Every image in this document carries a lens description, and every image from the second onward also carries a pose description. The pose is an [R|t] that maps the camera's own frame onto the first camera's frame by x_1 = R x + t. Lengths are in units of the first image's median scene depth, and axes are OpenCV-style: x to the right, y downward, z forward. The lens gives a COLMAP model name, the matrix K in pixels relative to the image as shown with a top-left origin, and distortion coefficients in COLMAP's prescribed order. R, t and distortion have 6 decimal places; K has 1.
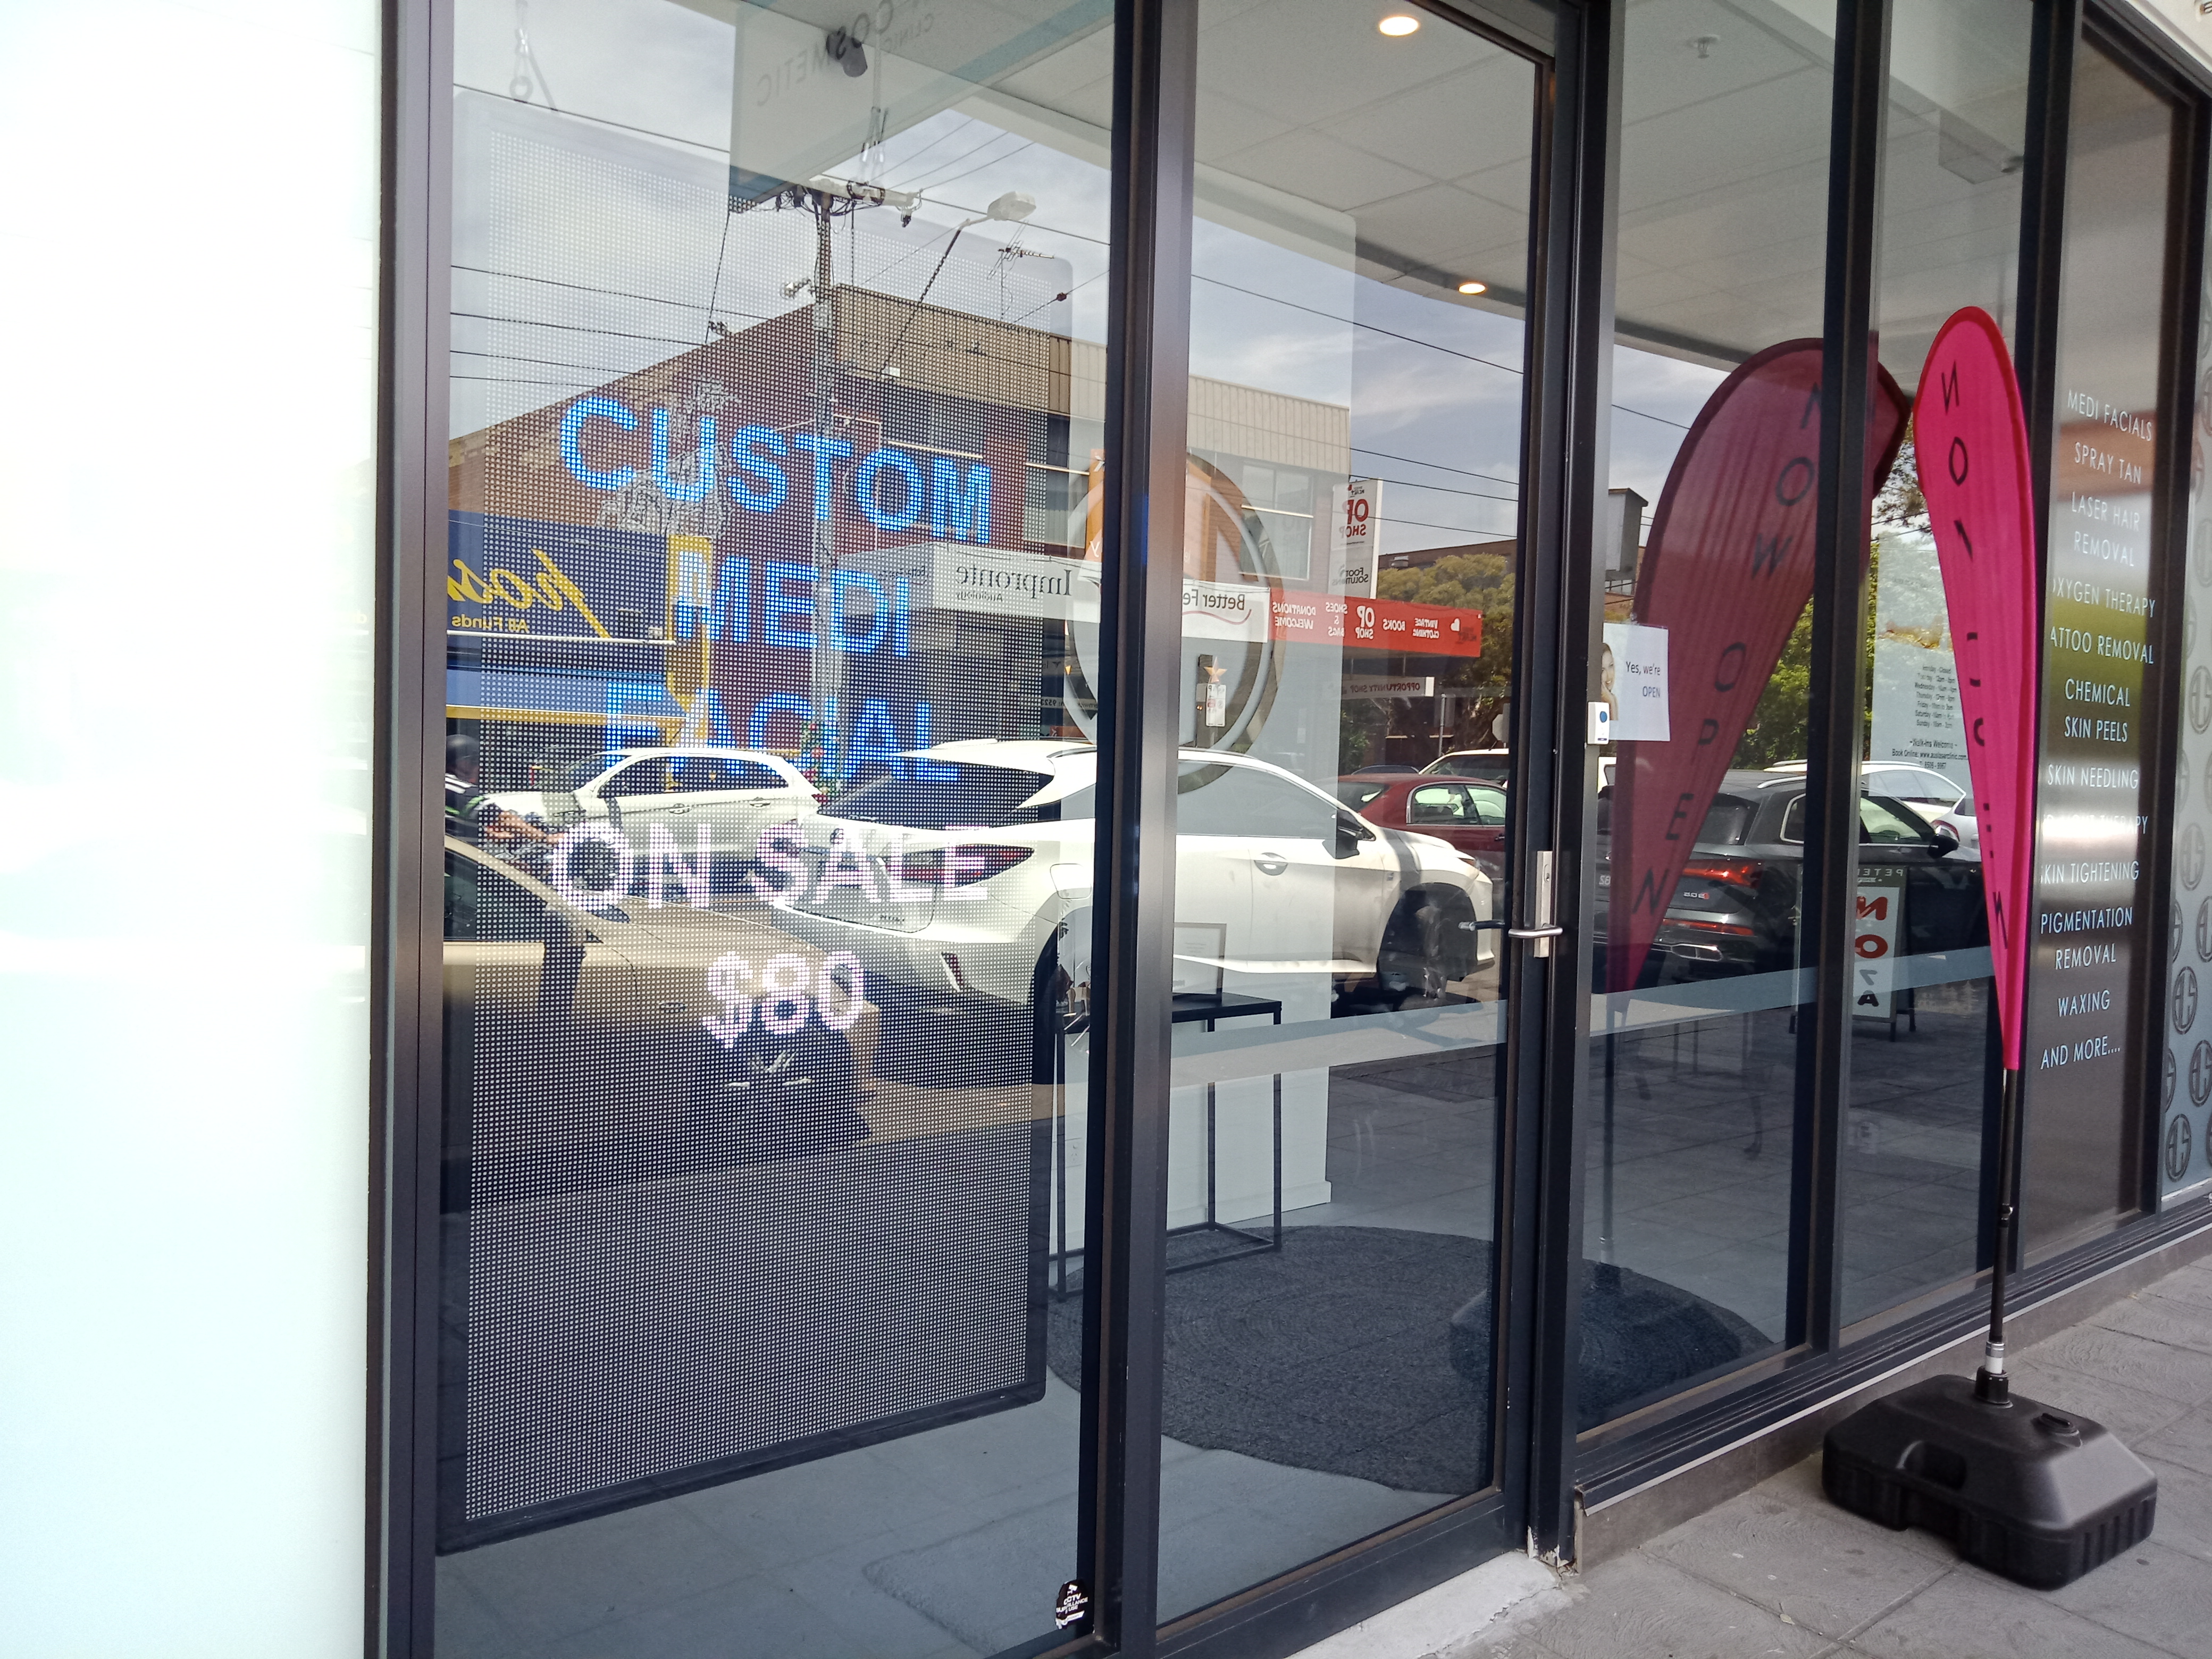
lens RADIAL K [[1626.8, 0, 1105.6], [0, 1626.8, 830.4], [0, 0, 1]] dist [0.000560, 0.010292]
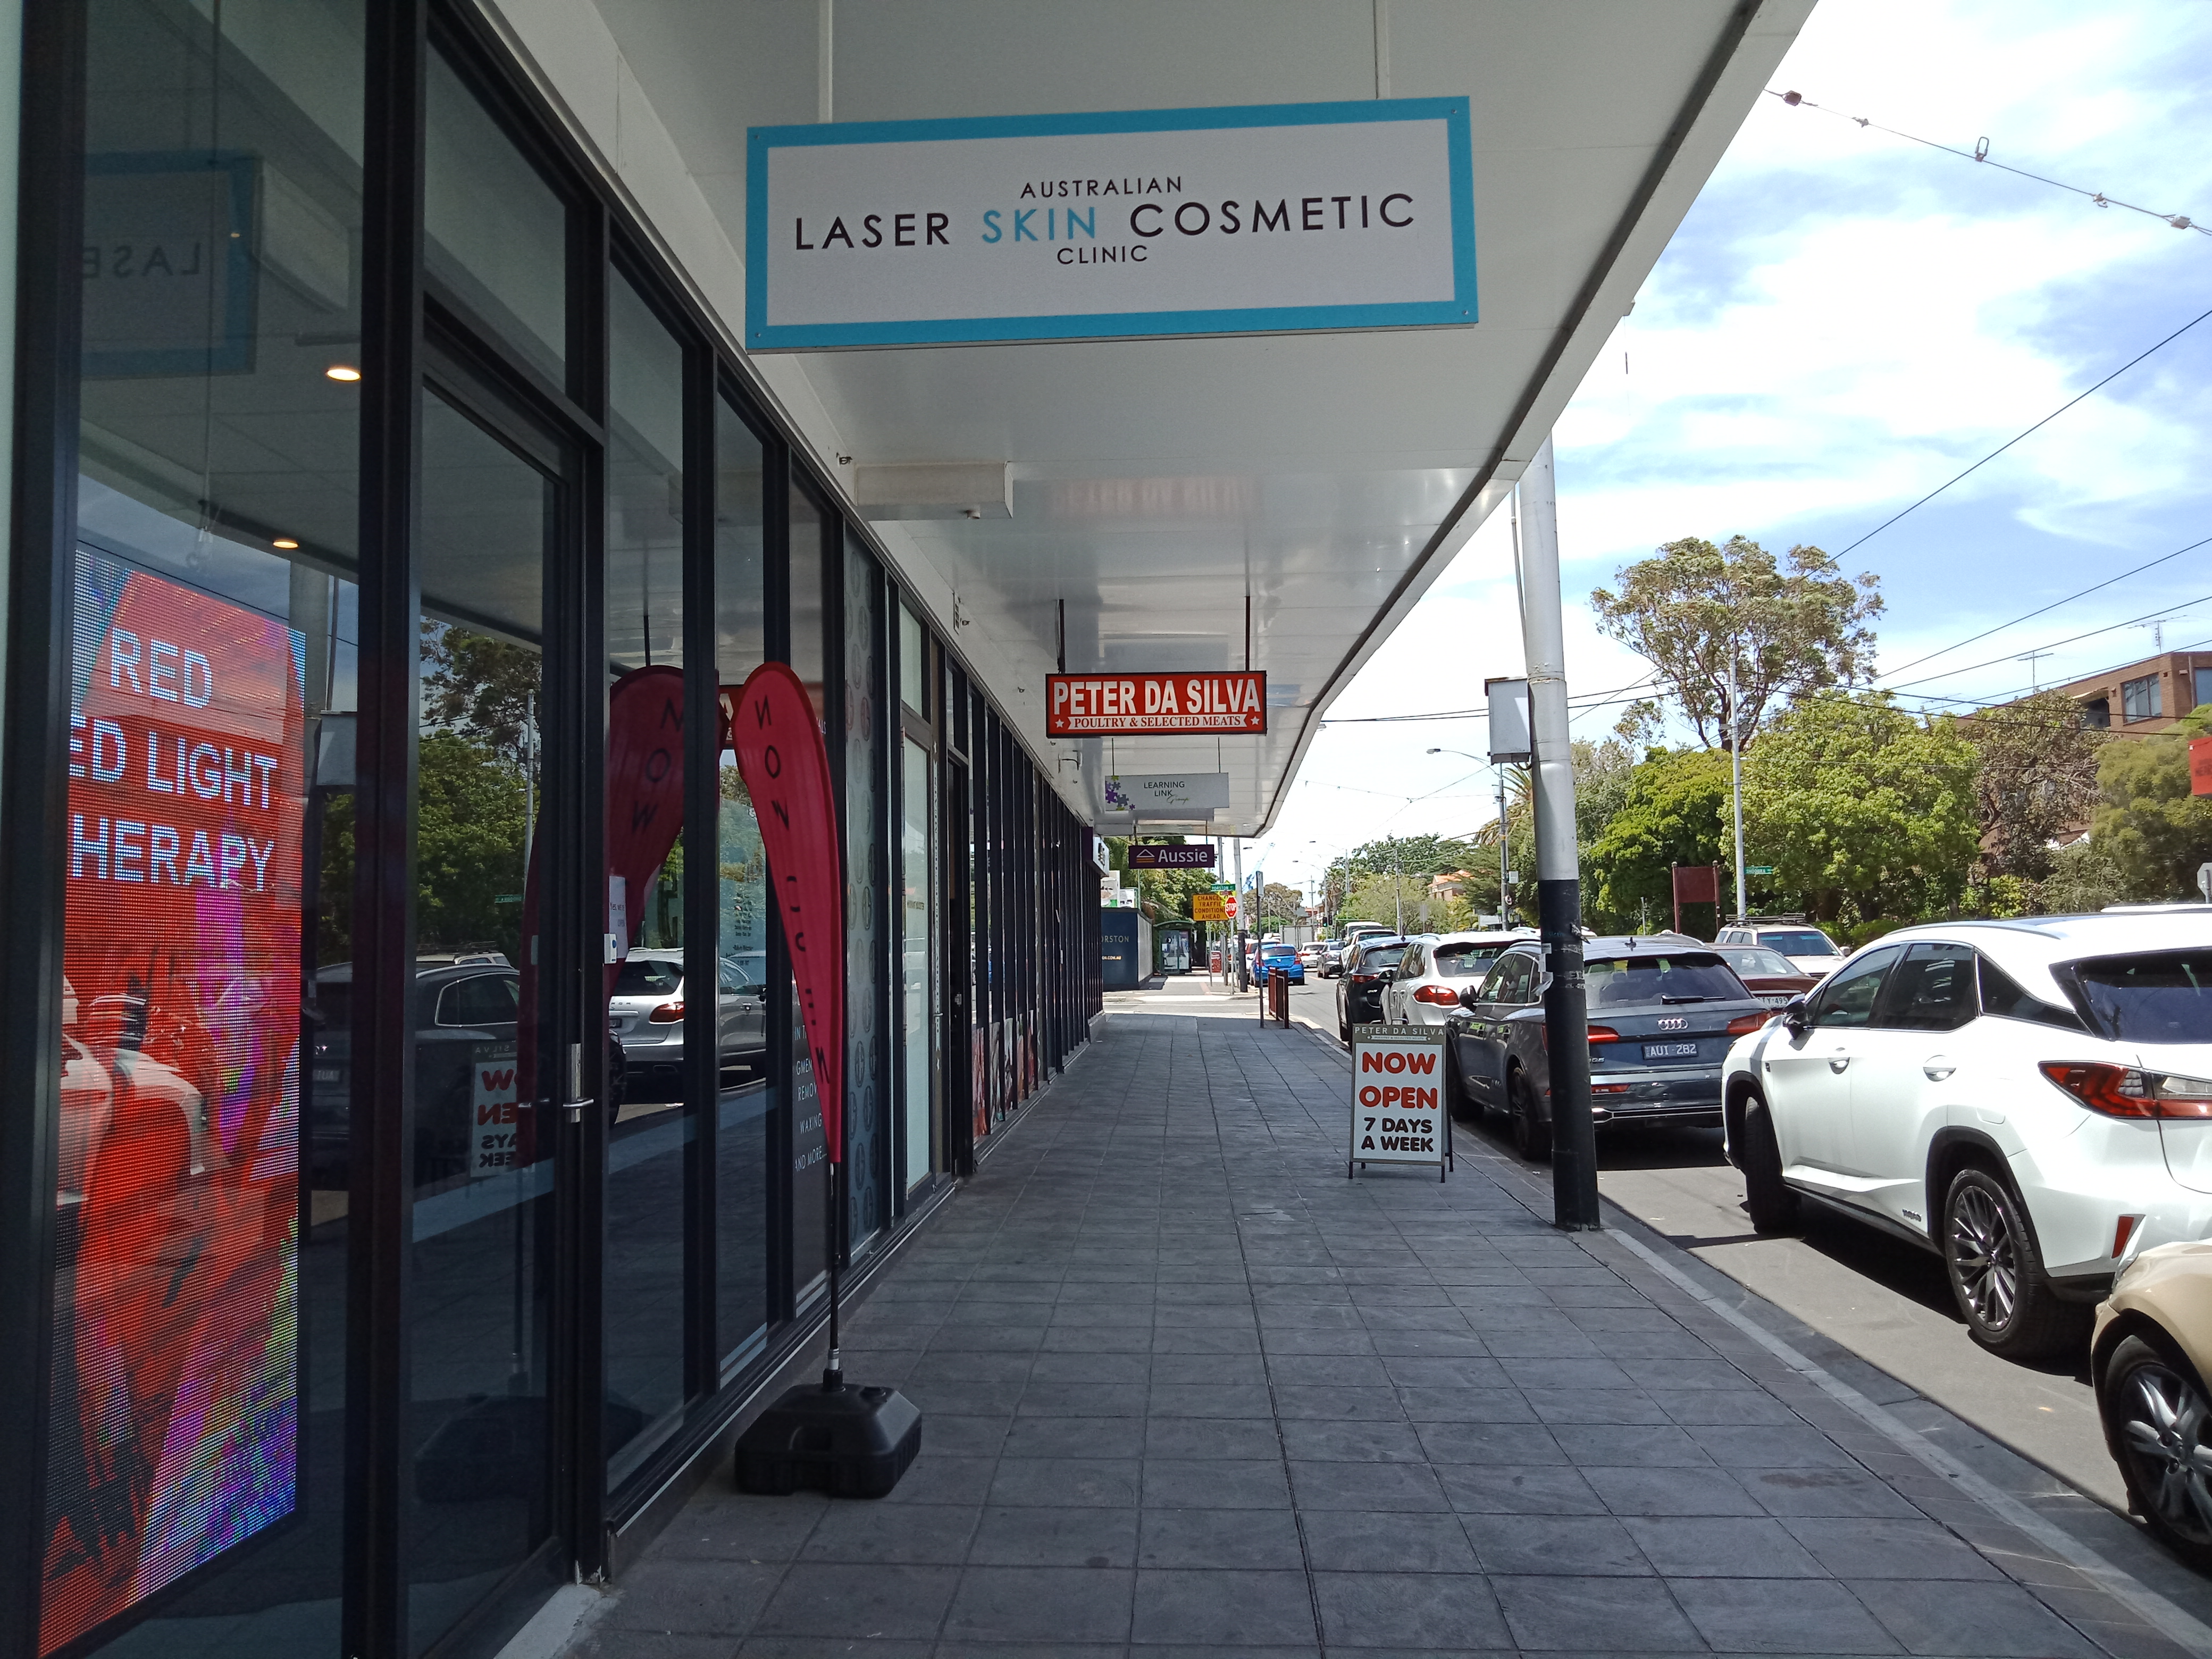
lens RADIAL K [[1626.8, 0, 1104.9], [0, 1626.8, 827.3], [0, 0, 1]] dist [0.000560, 0.010292]
pose [[0.680971, 0.013773, 0.732181, -0.386078], [0.070460, 0.993952, -0.084229, -0.019091], [-0.728913, 0.108947, 0.675882, -0.244653]]
